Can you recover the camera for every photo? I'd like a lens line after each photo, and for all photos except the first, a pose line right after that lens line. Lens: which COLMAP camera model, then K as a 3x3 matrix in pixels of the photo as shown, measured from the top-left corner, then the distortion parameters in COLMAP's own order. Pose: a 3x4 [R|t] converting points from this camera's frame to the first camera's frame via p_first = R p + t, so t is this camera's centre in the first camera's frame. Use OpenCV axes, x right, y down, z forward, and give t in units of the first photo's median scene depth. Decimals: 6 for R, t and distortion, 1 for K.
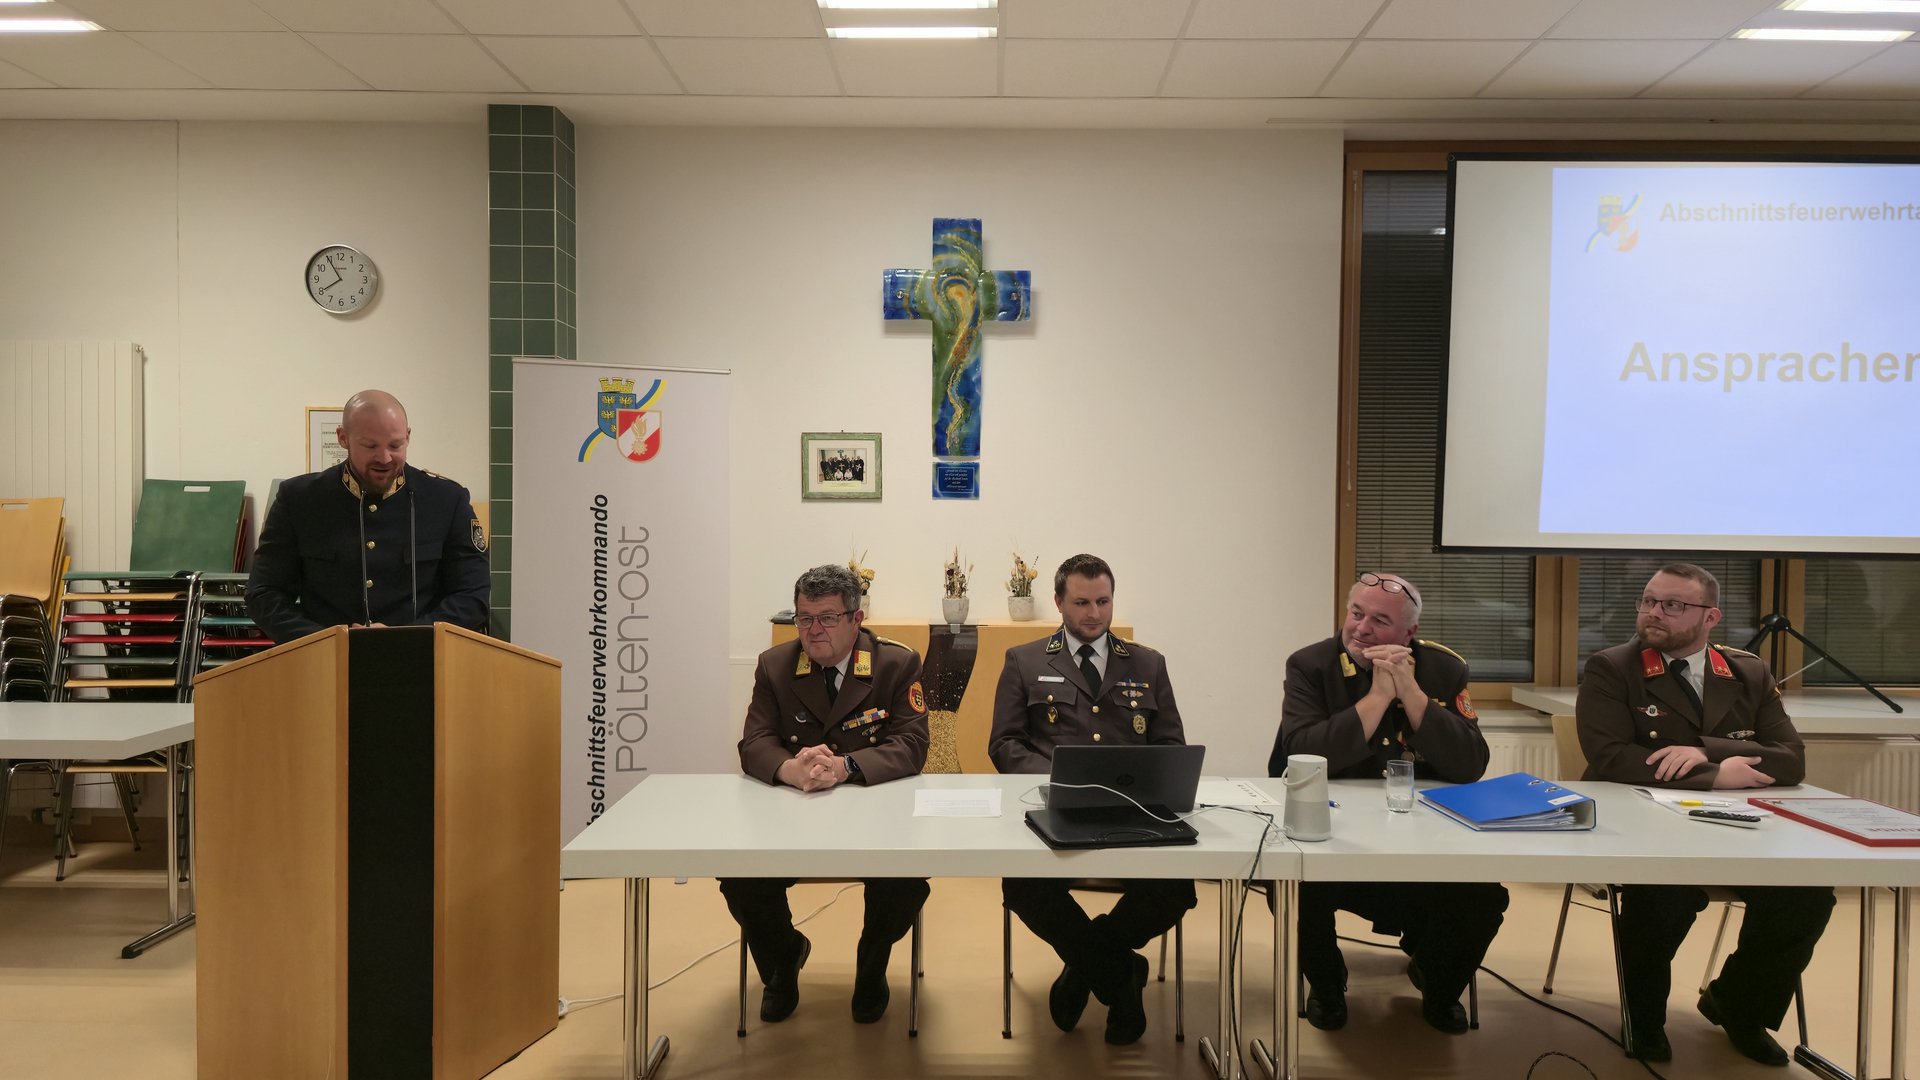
lens RADIAL K [[1339.7, 0, 976.5], [0, 1339.7, 559.5], [0, 0, 1]] dist [0.075137, -0.078457]
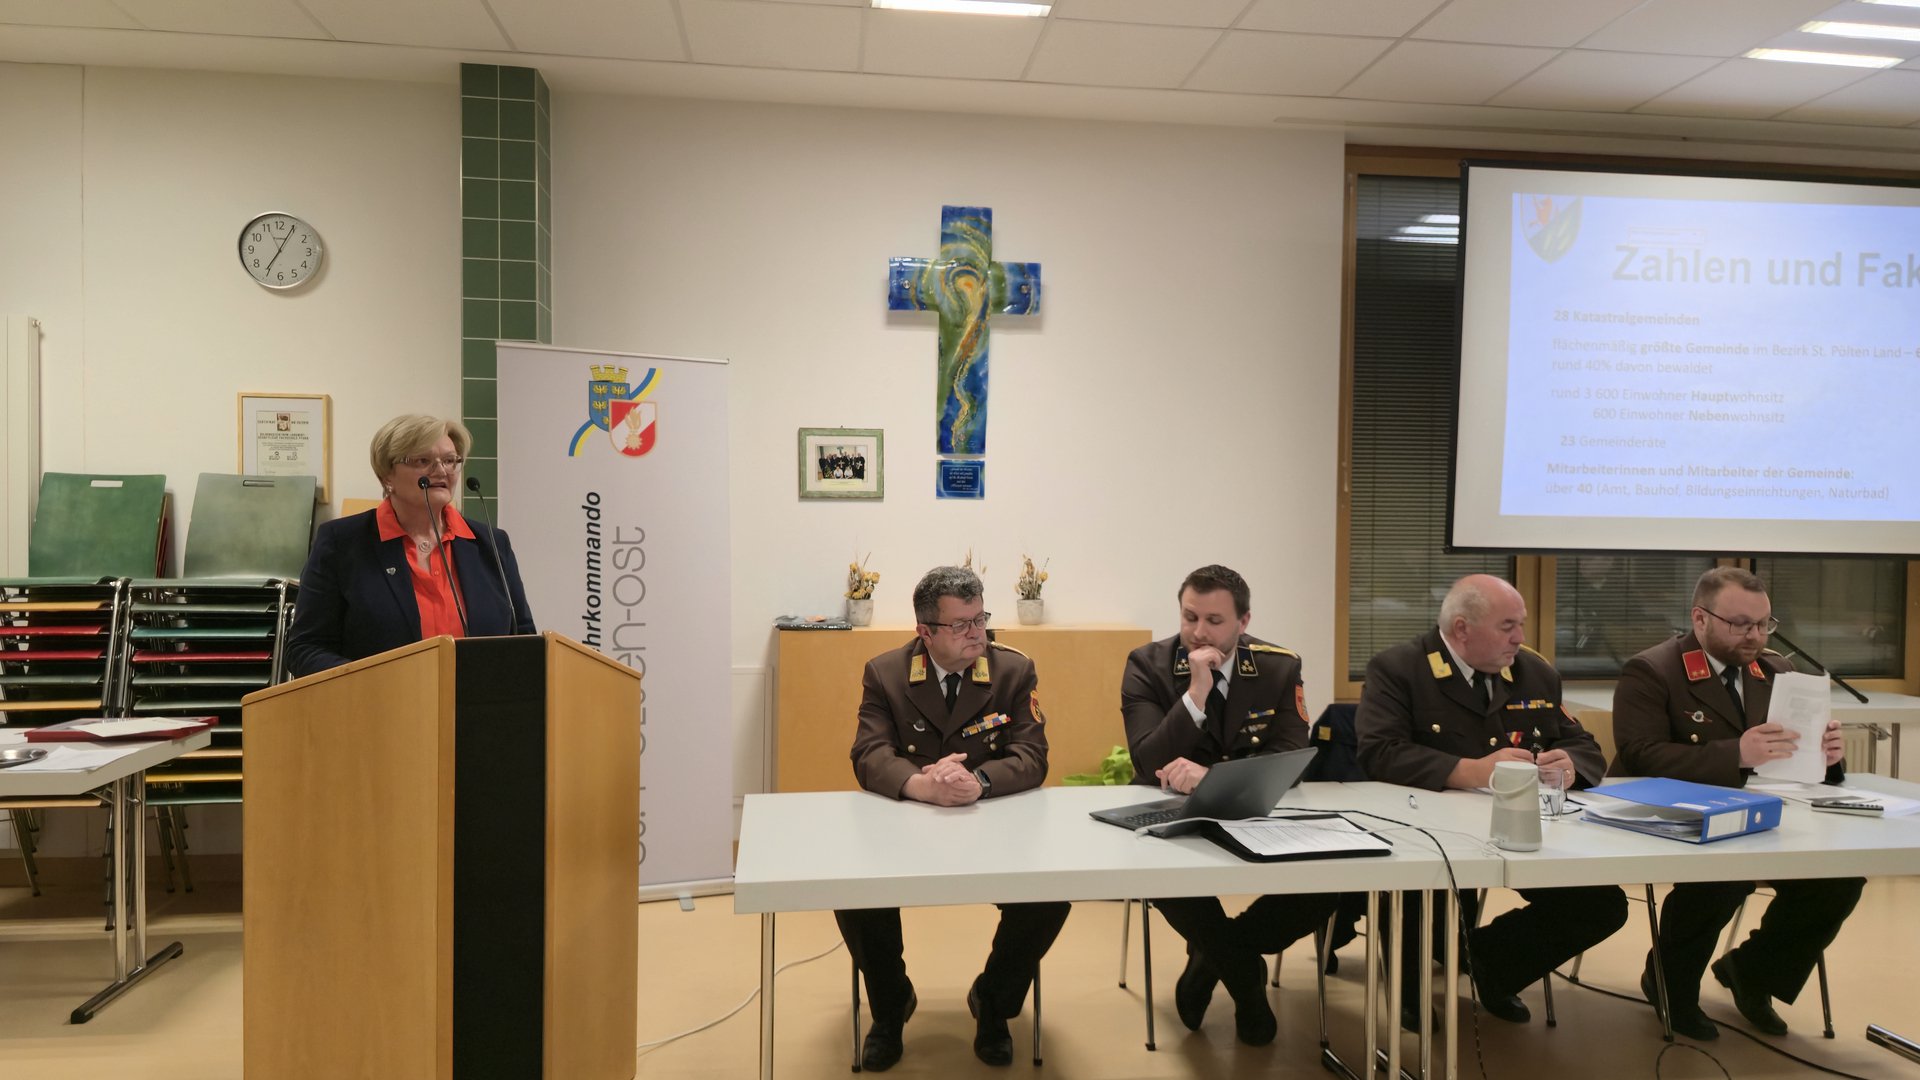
lens RADIAL K [[1342.1, 0, 988.1], [0, 1342.1, 565.9], [0, 0, 1]] dist [0.071541, -0.075689]
pose [[0.989400, -0.003312, 0.145178, -0.141595], [0.003163, 0.999994, 0.001256, 0.002056], [-0.145181, -0.000784, 0.989405, 0.045434]]
